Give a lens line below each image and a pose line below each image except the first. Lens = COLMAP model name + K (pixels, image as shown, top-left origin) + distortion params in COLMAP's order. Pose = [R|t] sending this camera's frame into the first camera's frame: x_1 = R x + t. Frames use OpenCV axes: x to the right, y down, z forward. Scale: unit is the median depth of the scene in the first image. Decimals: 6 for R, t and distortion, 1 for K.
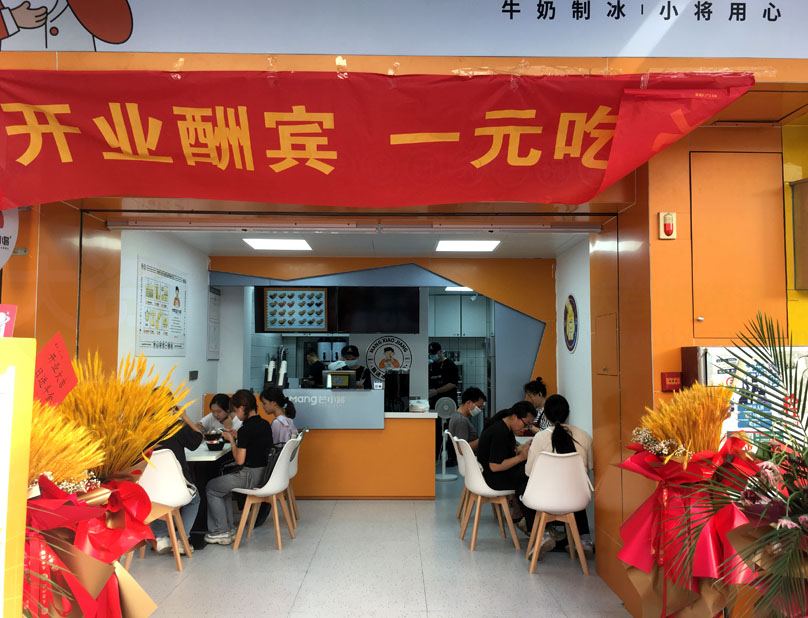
lens RADIAL K [[683.2, 0, 404.0], [0, 683.2, 309.0], [0, 0, 1]] dist [0.006140, -0.003446]
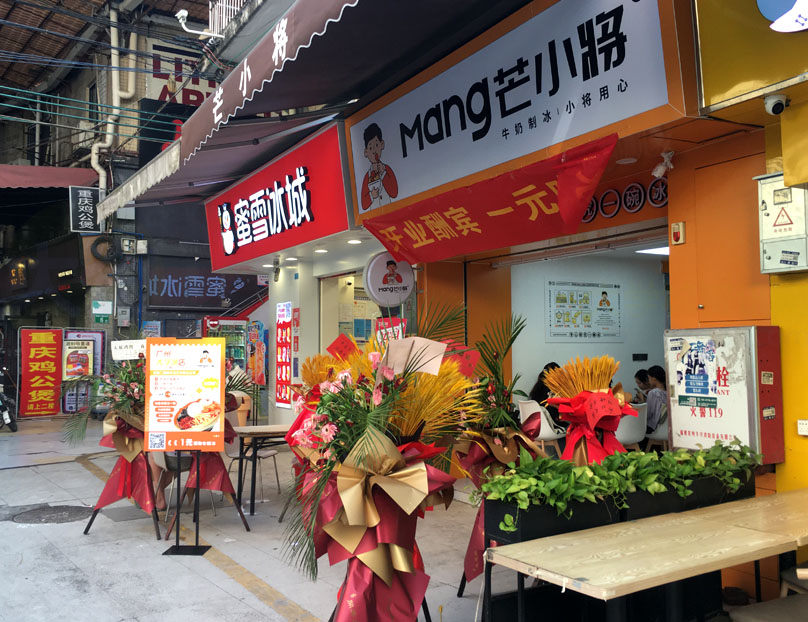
lens RADIAL K [[690.5, 0, 404.0], [0, 690.5, 311.0], [0, 0, 1]] dist [0.000067, 0.000977]
pose [[0.487651, -0.042634, -0.871997, 1.352521], [0.055334, 0.998308, -0.017865, 0.016765], [0.871283, -0.039539, 0.489185, -0.069600]]
